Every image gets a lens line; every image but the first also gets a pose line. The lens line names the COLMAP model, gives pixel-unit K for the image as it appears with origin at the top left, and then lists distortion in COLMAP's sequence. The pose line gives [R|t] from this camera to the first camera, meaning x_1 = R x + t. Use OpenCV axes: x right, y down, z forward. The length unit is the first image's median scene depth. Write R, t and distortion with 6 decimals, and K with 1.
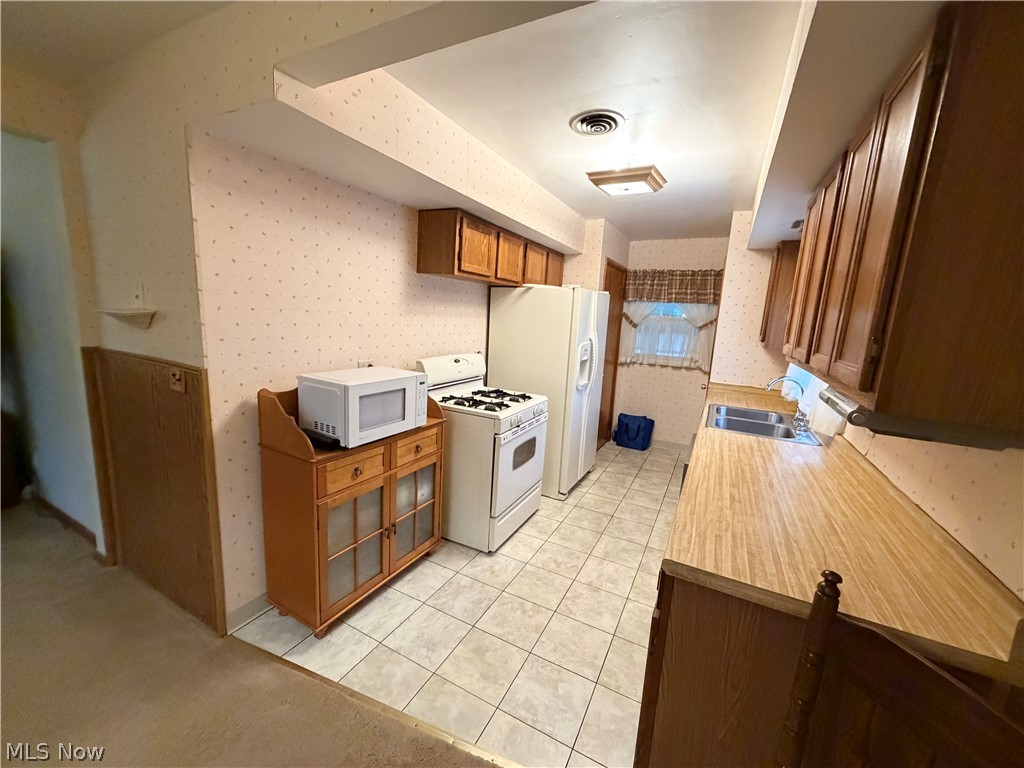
lens RADIAL K [[405.1, 0, 511.3], [0, 405.1, 384.2], [0, 0, 1]] dist [0.000596, 0.000321]
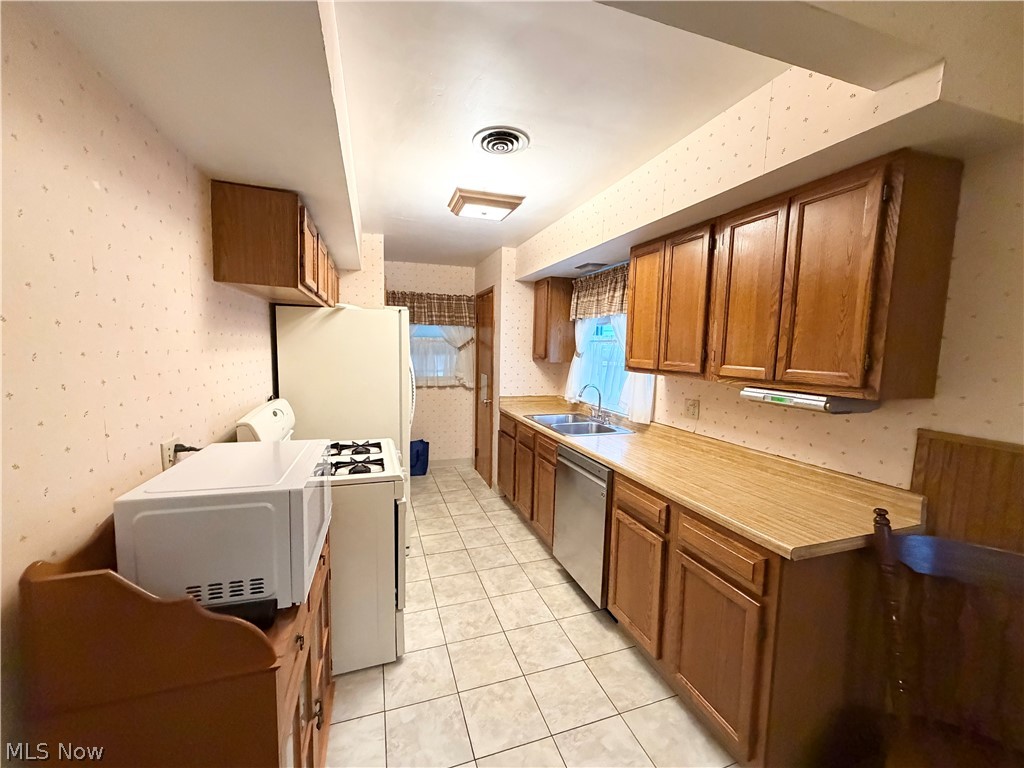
lens RADIAL K [[405.1, 0, 509.6], [0, 405.1, 384.7], [0, 0, 1]] dist [0.000596, 0.000321]
pose [[0.696191, -0.107793, 0.709717, -0.347929], [0.139967, 0.990070, 0.013074, -0.061118], [-0.704079, 0.090235, 0.704365, 0.251435]]
